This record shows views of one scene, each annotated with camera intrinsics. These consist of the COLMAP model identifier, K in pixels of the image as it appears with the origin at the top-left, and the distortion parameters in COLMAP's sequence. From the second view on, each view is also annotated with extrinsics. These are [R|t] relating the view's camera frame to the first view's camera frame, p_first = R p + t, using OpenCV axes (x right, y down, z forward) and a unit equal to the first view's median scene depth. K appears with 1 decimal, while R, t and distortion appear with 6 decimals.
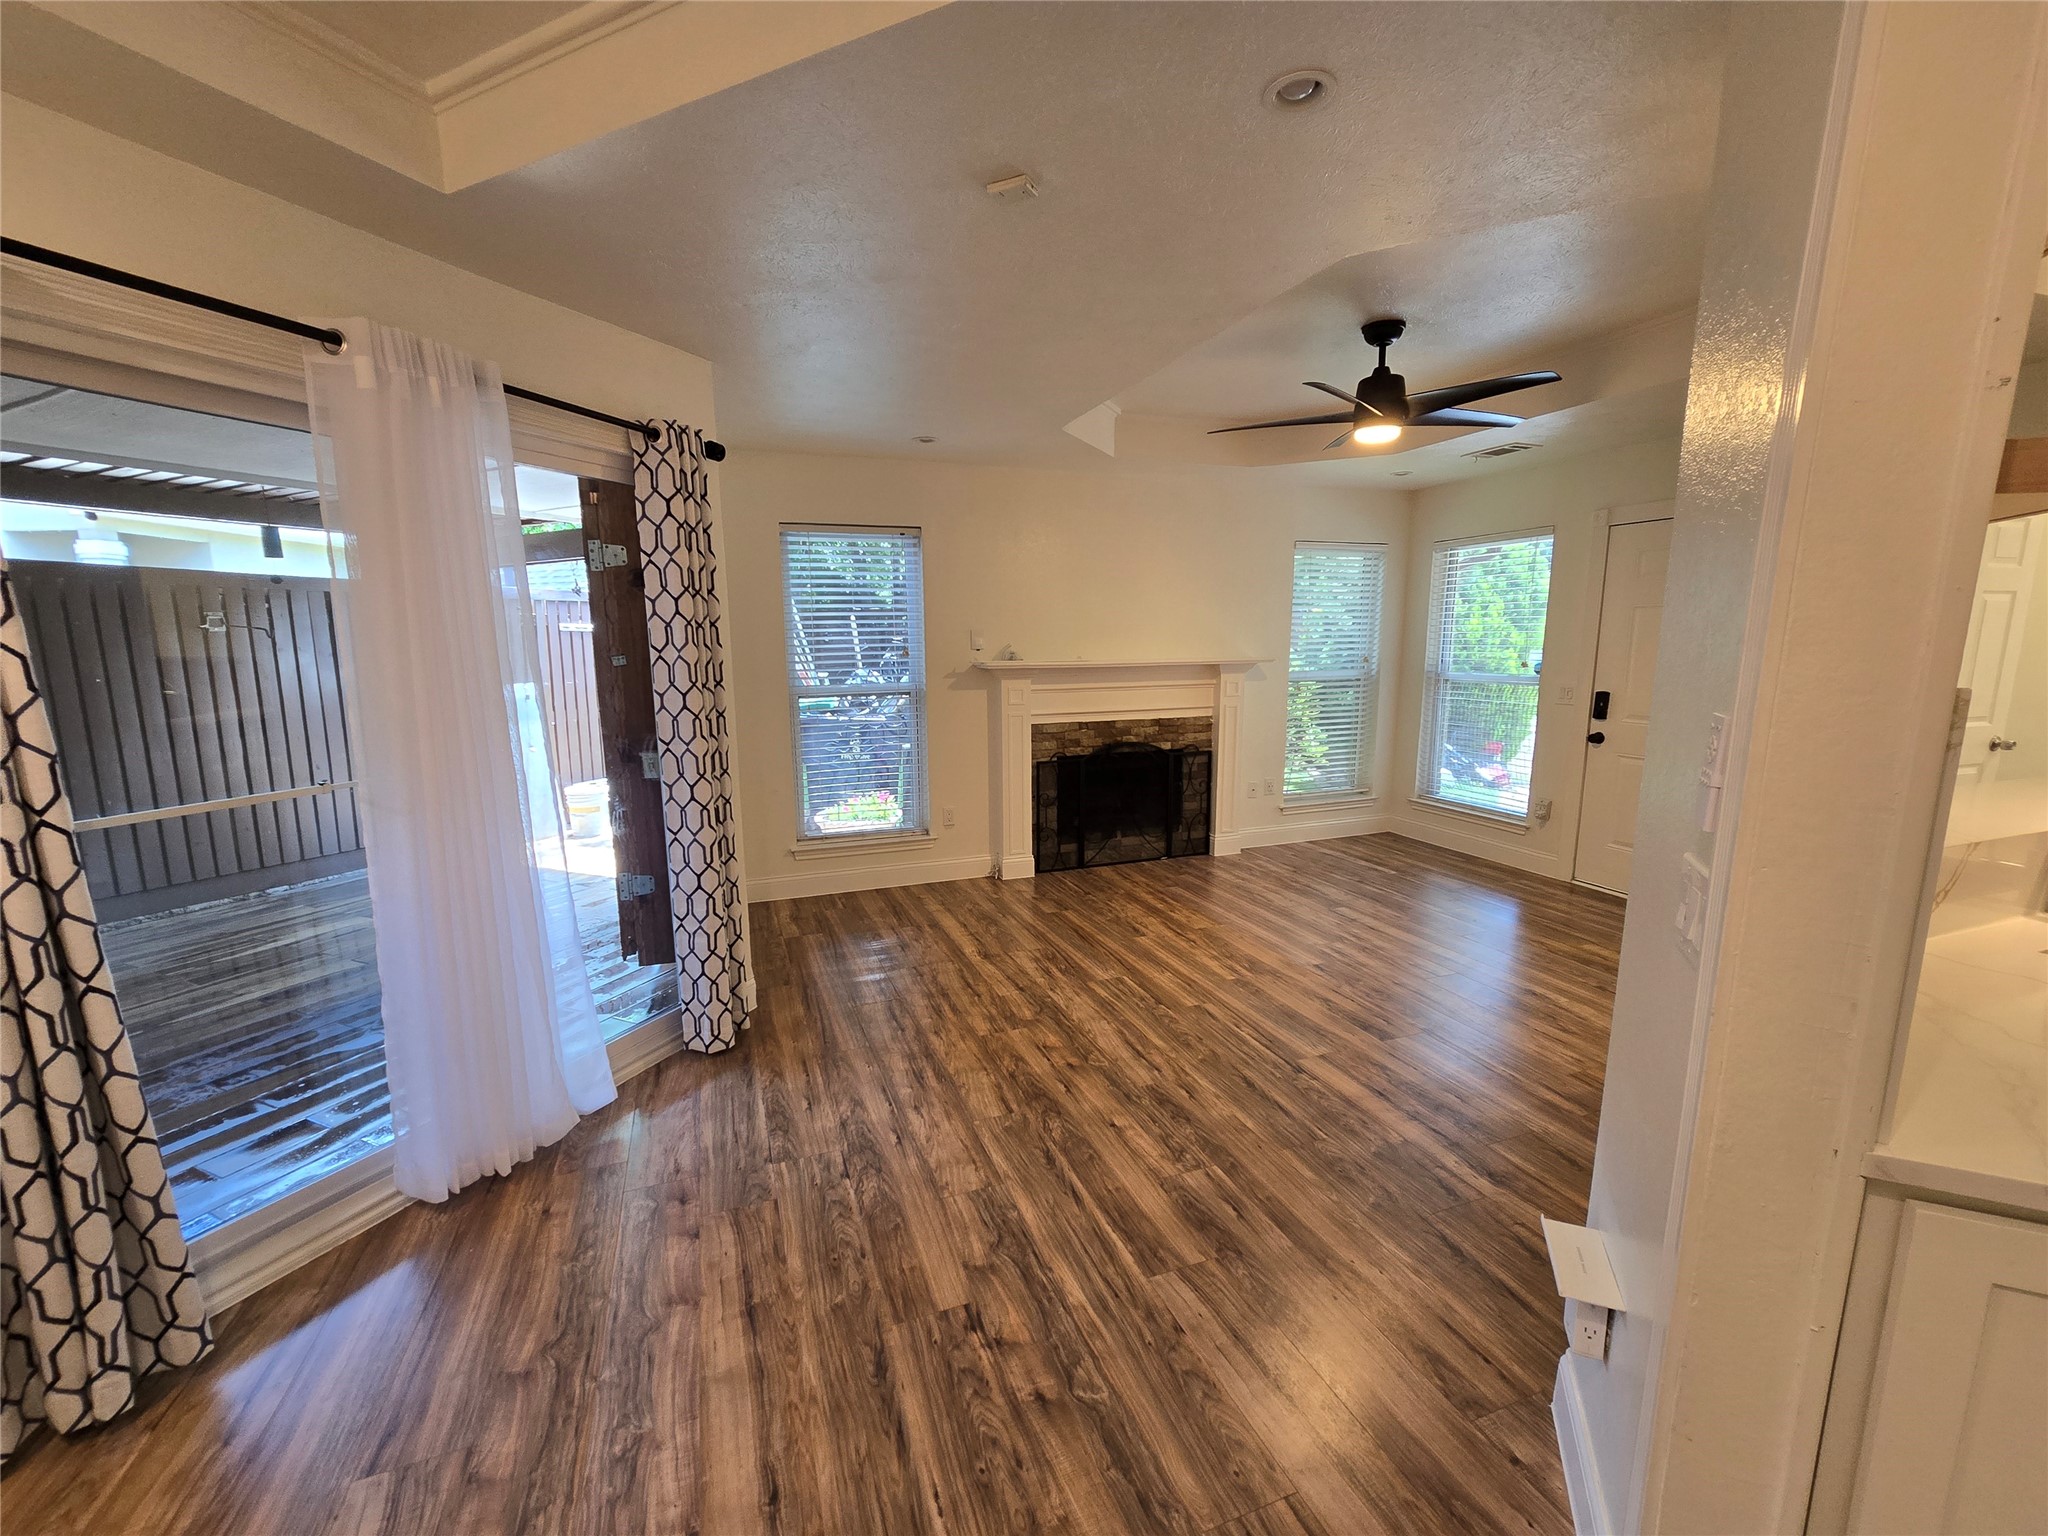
lens RADIAL K [[825.3, 0, 1028.0], [0, 825.3, 767.5], [0, 0, 1]] dist [-0.010602, 0.001602]
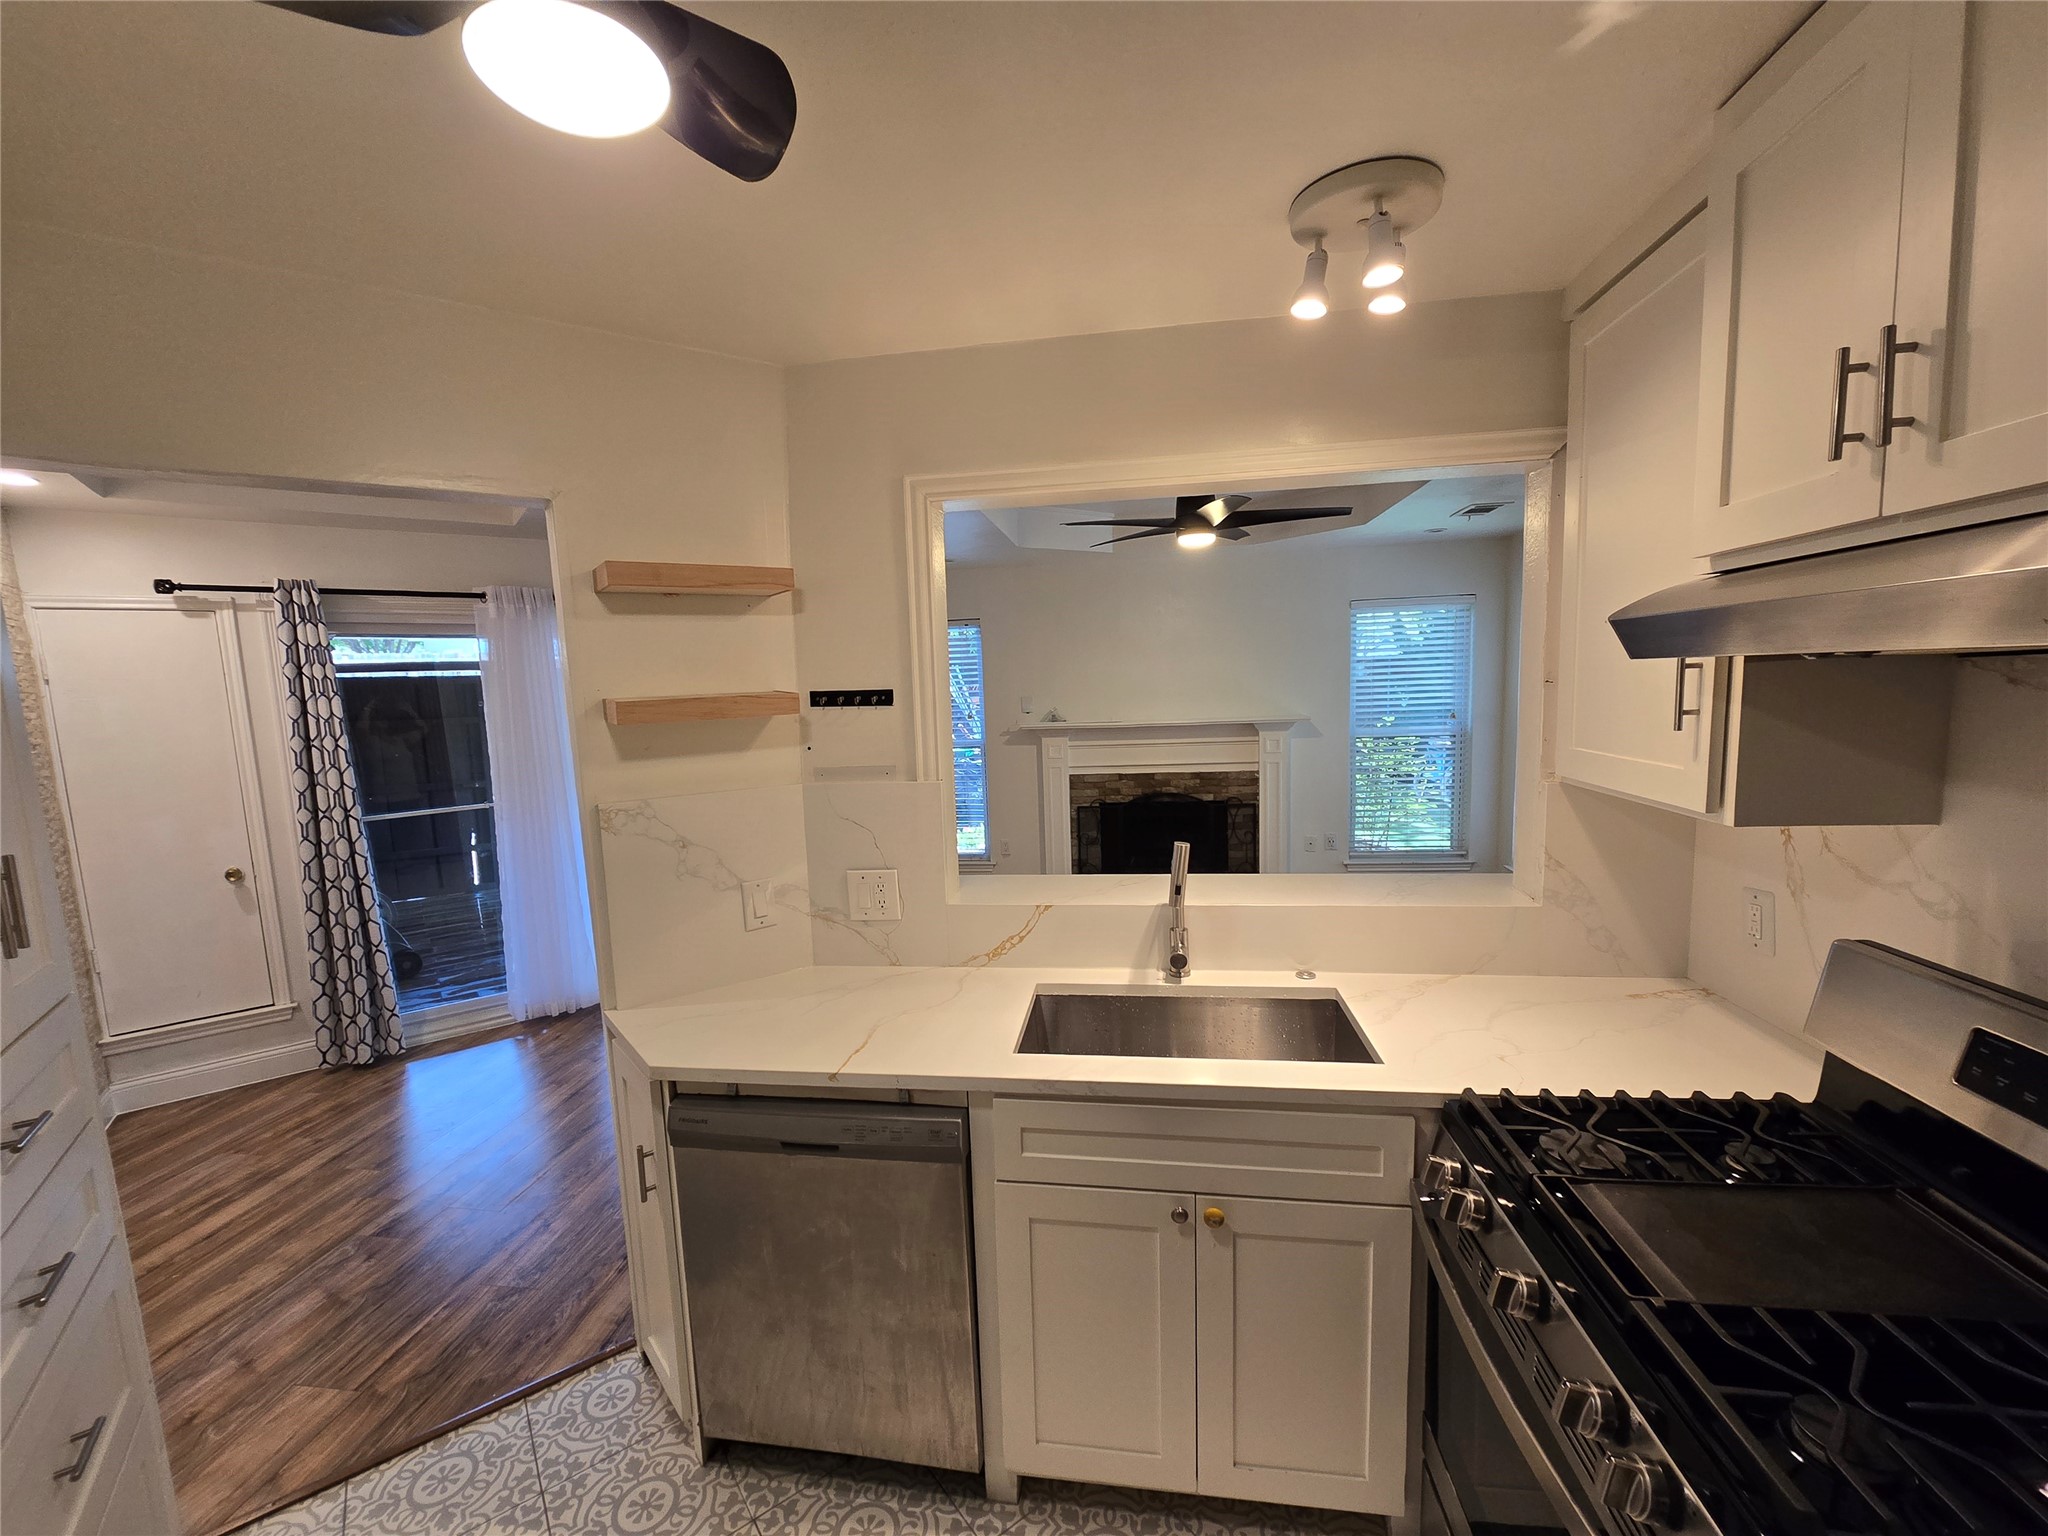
lens RADIAL K [[825.3, 0, 1013.3], [0, 825.3, 772.1], [0, 0, 1]] dist [-0.010602, 0.001602]
pose [[0.890190, 0.027243, -0.454774, 0.446522], [-0.042647, 0.998810, -0.023646, -0.023610], [0.453588, 0.040444, 0.890293, -0.086385]]
